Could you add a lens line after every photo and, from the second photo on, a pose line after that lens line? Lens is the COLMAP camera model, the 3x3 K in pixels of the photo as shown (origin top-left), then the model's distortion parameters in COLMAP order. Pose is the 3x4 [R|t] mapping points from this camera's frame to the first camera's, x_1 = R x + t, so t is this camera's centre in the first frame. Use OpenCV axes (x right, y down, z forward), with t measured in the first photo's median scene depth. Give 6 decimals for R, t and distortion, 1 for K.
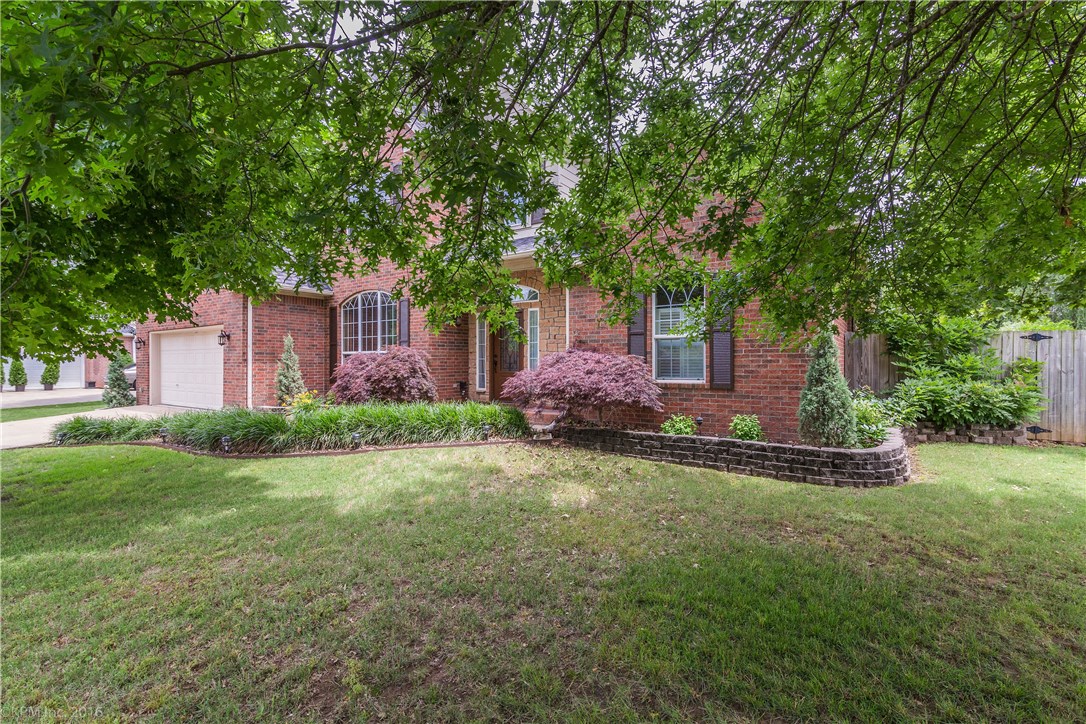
lens RADIAL K [[500.2, 0, 540.3], [0, 500.2, 361.7], [0, 0, 1]] dist [-0.000420, -0.000020]
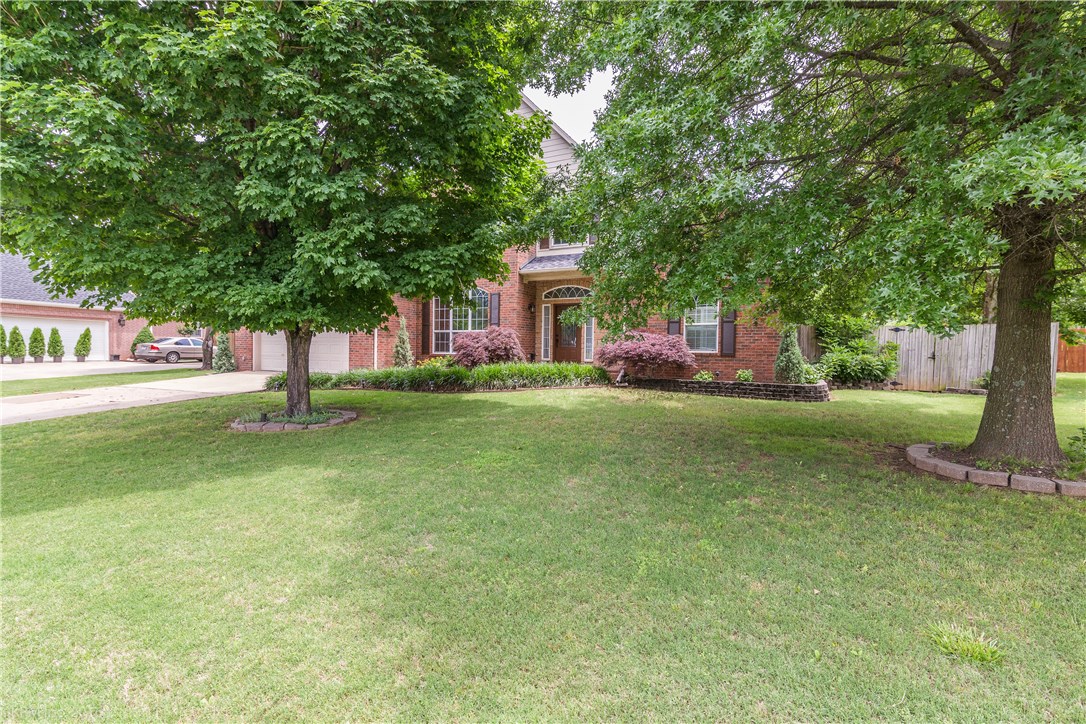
lens RADIAL K [[500.2, 0, 540.3], [0, 500.2, 361.7], [0, 0, 1]] dist [-0.000420, -0.000020]
pose [[0.991075, 0.013794, 0.132589, -0.456317], [-0.017186, 0.999553, 0.024473, 0.040628], [-0.132192, -0.026533, 0.990869, -0.552787]]
